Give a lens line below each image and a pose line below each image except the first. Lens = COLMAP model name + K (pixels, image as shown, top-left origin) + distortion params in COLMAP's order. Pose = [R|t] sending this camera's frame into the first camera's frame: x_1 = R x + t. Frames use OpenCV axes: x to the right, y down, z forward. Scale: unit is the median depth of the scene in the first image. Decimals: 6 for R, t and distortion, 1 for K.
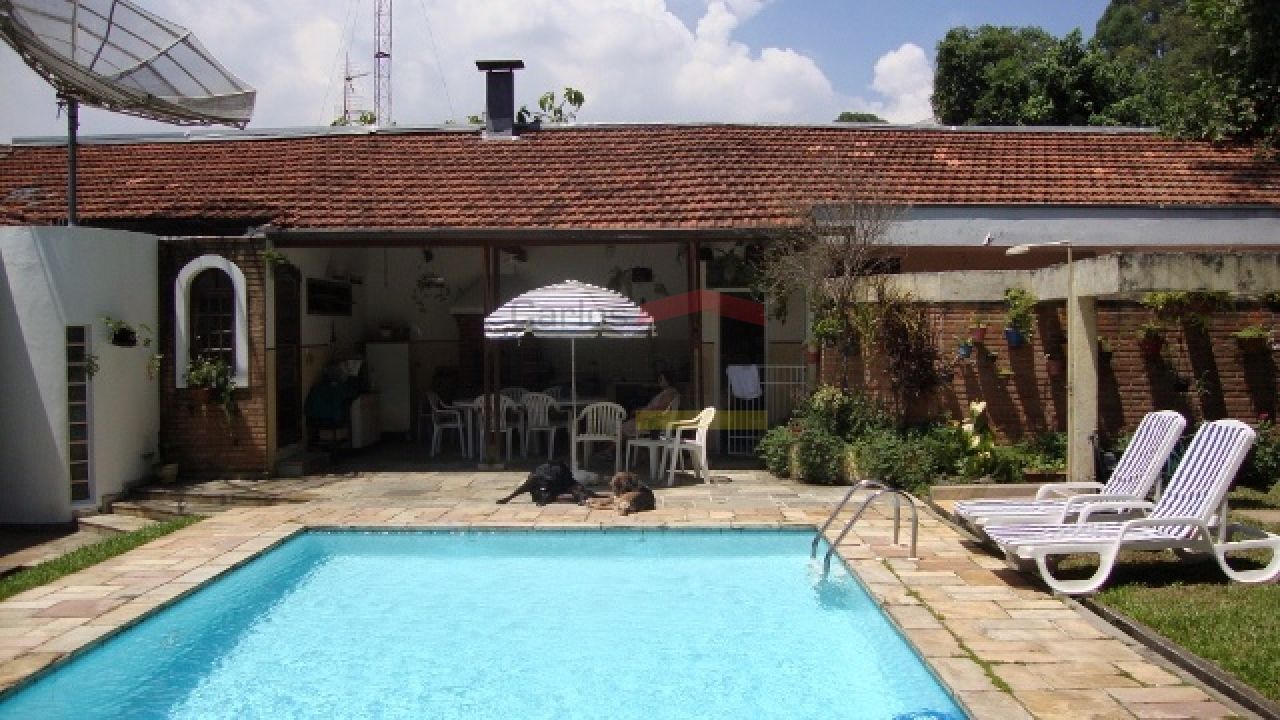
lens RADIAL K [[1136.0, 0, 640.0], [0, 1136.0, 360.0], [0, 0, 1]] dist [-0.206383, 0.198075]
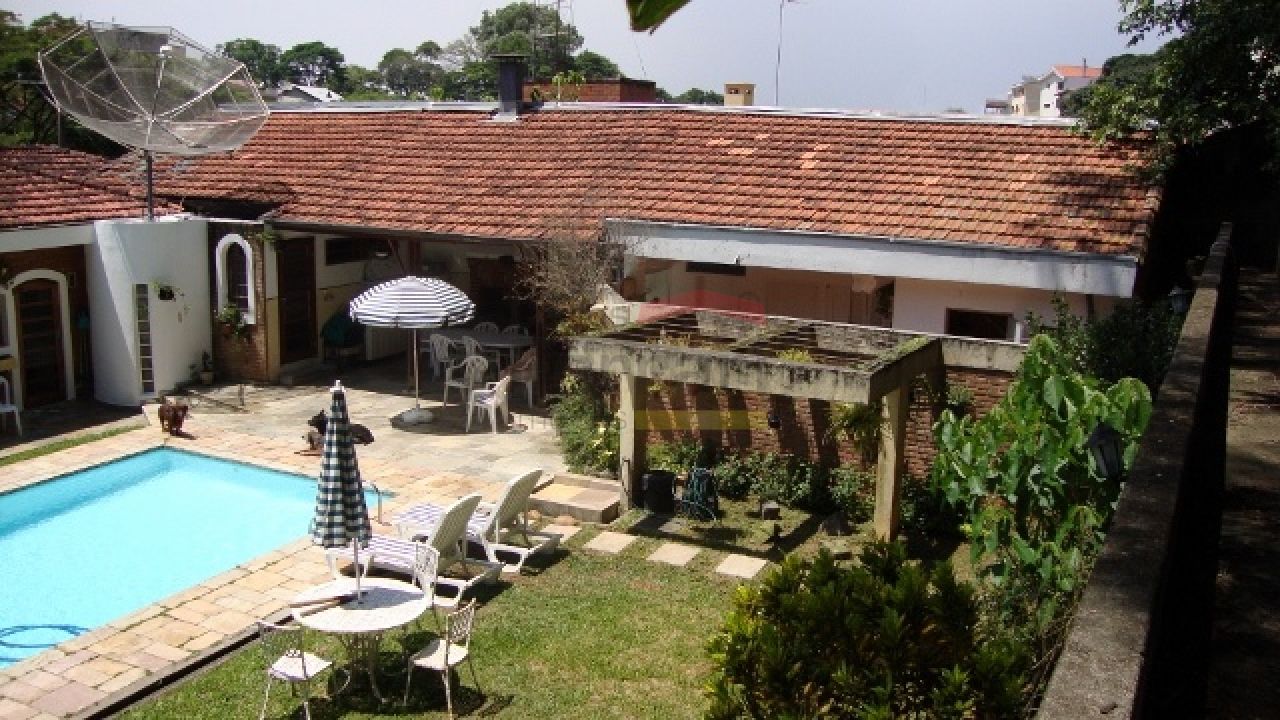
lens RADIAL K [[1126.3, 0, 640.0], [0, 1126.3, 360.0], [0, 0, 1]] dist [-0.205918, 0.205112]
pose [[0.907936, 0.111014, -0.404139, 0.718142], [-0.040698, 0.983077, 0.178614, -0.213979], [0.417129, -0.145722, 0.897089, -0.112367]]
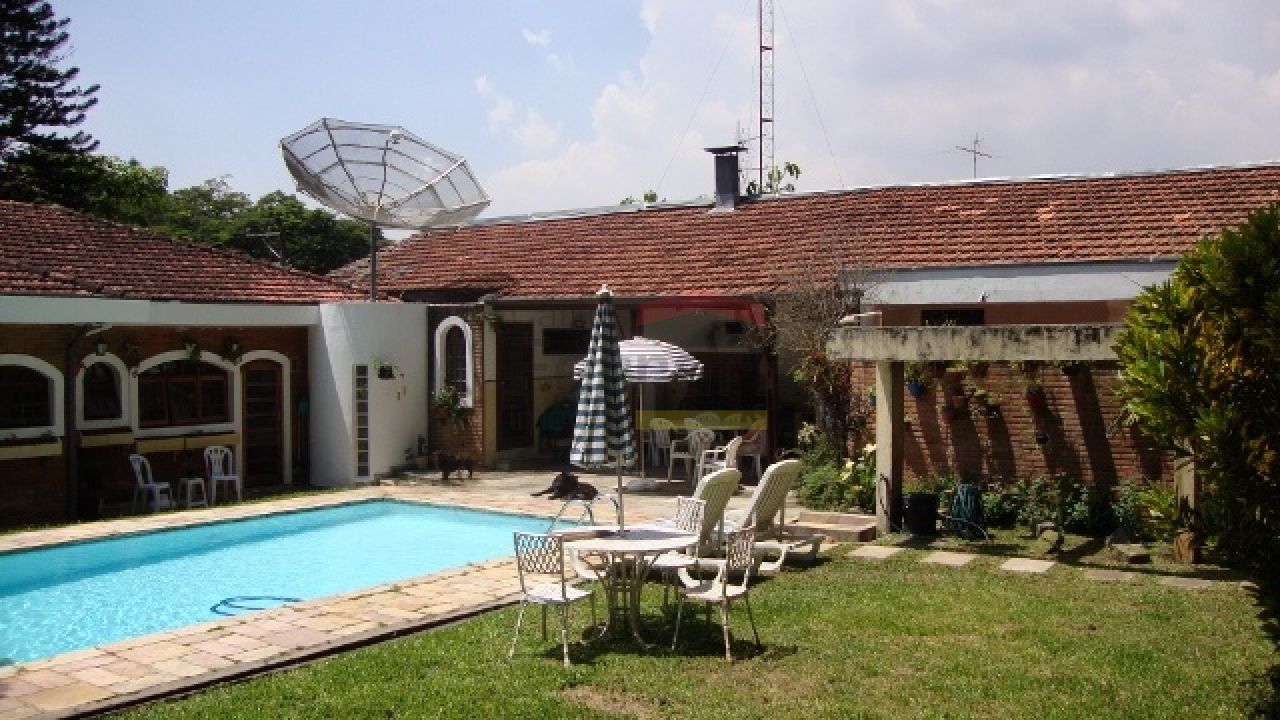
lens RADIAL K [[1126.3, 0, 640.0], [0, 1126.3, 360.0], [0, 0, 1]] dist [-0.205918, 0.205112]
pose [[0.830344, 0.012629, -0.557109, 0.652805], [-0.016197, 0.999868, -0.001475, -0.039212], [0.557016, 0.010248, 0.830438, -0.100345]]
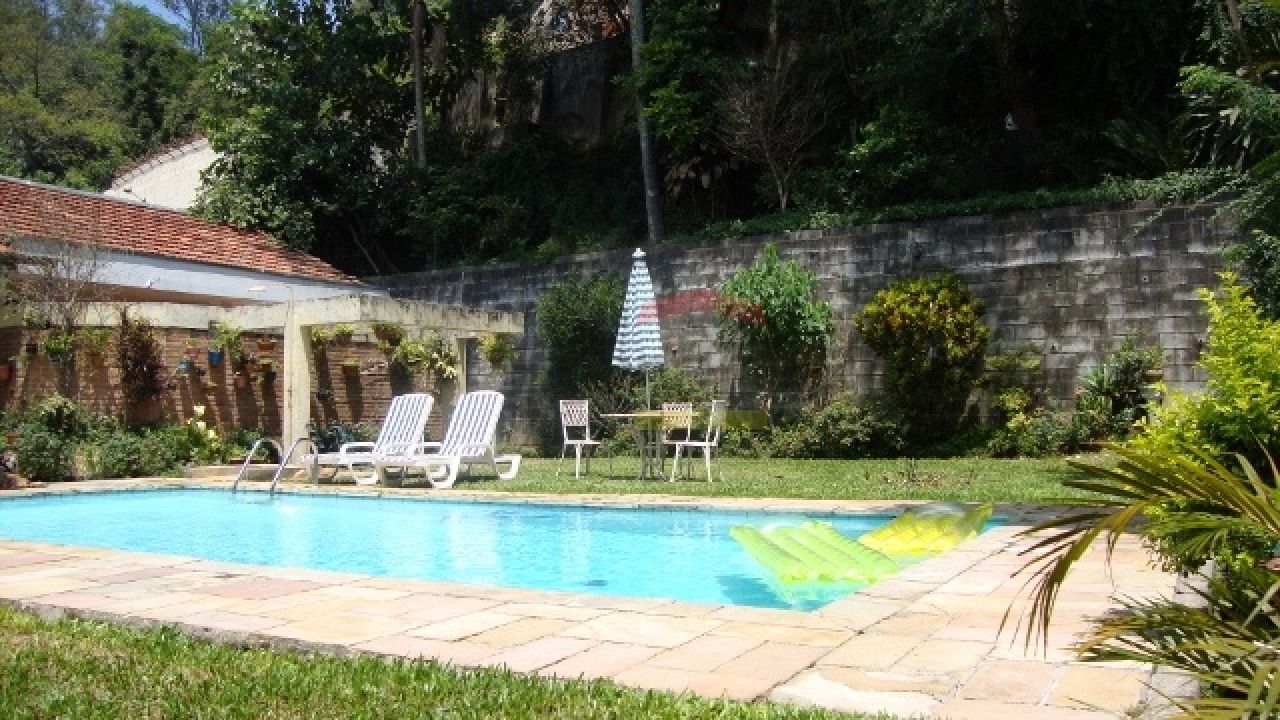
lens RADIAL K [[1126.3, 0, 640.0], [0, 1126.3, 360.0], [0, 0, 1]] dist [-0.205918, 0.205112]
pose [[0.465257, 0.051605, 0.883670, -0.498531], [0.021077, 0.997370, -0.069342, 0.072267], [-0.884925, 0.050887, 0.462946, -0.029152]]
